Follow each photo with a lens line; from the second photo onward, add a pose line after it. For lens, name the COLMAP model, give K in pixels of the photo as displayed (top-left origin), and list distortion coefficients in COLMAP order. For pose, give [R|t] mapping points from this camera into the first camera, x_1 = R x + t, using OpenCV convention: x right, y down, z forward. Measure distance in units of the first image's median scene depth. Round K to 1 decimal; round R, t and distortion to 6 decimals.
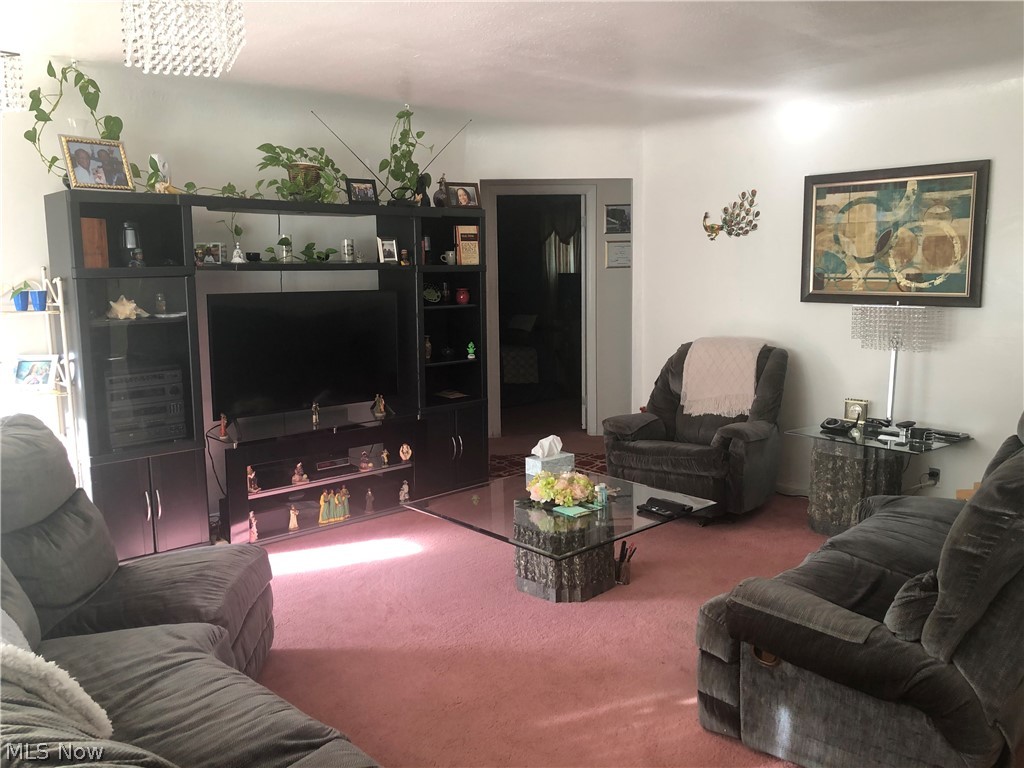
lens RADIAL K [[832.3, 0, 512.0], [0, 832.3, 384.0], [0, 0, 1]] dist [0.049130, -0.094343]
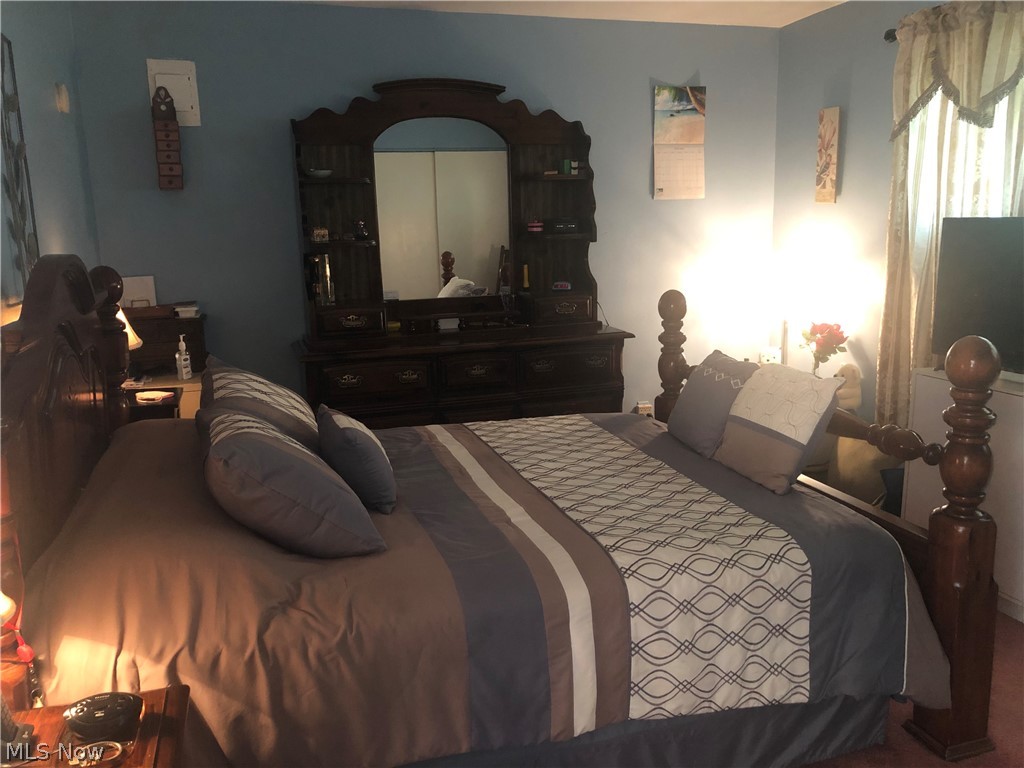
lens RADIAL K [[832.3, 0, 512.0], [0, 832.3, 384.0], [0, 0, 1]] dist [0.049130, -0.094343]
pose [[0.912229, 0.065087, -0.404477, 0.042571], [-0.040261, 0.996763, 0.069593, -0.096820], [0.407697, -0.047200, 0.911897, 0.716945]]
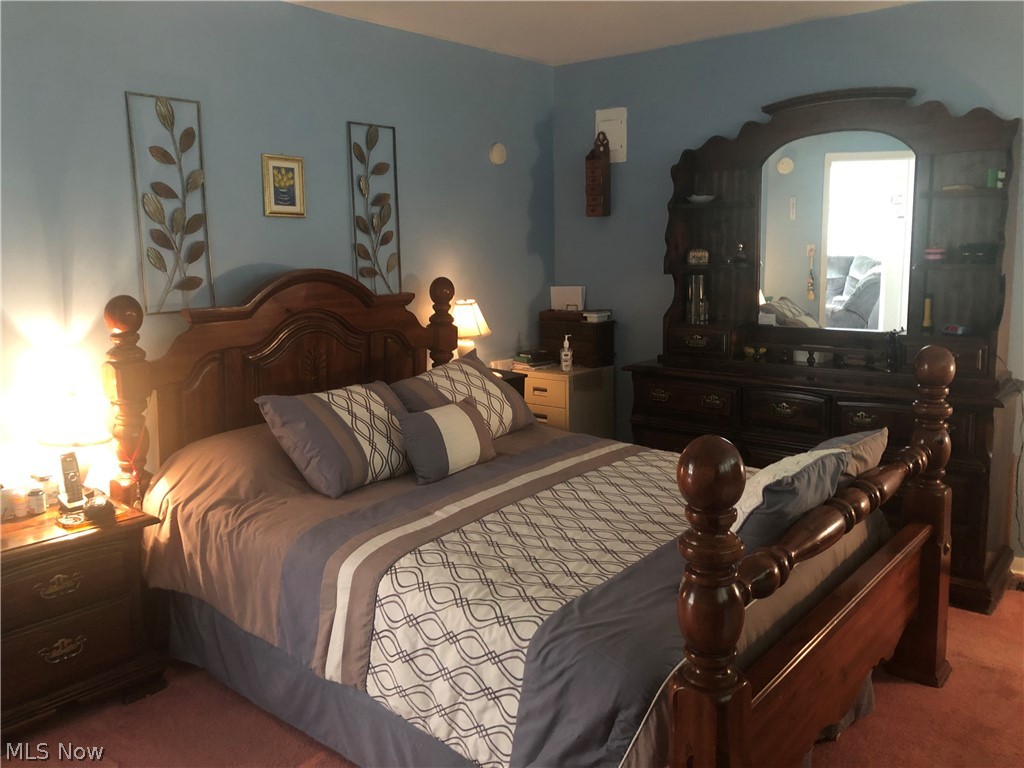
lens RADIAL K [[832.3, 0, 512.0], [0, 832.3, 384.0], [0, 0, 1]] dist [0.049130, -0.094343]
pose [[0.153572, 0.171712, -0.973104, 0.212228], [-0.126819, 0.980067, 0.152927, -0.128427], [0.979966, 0.099923, 0.172287, 0.903478]]
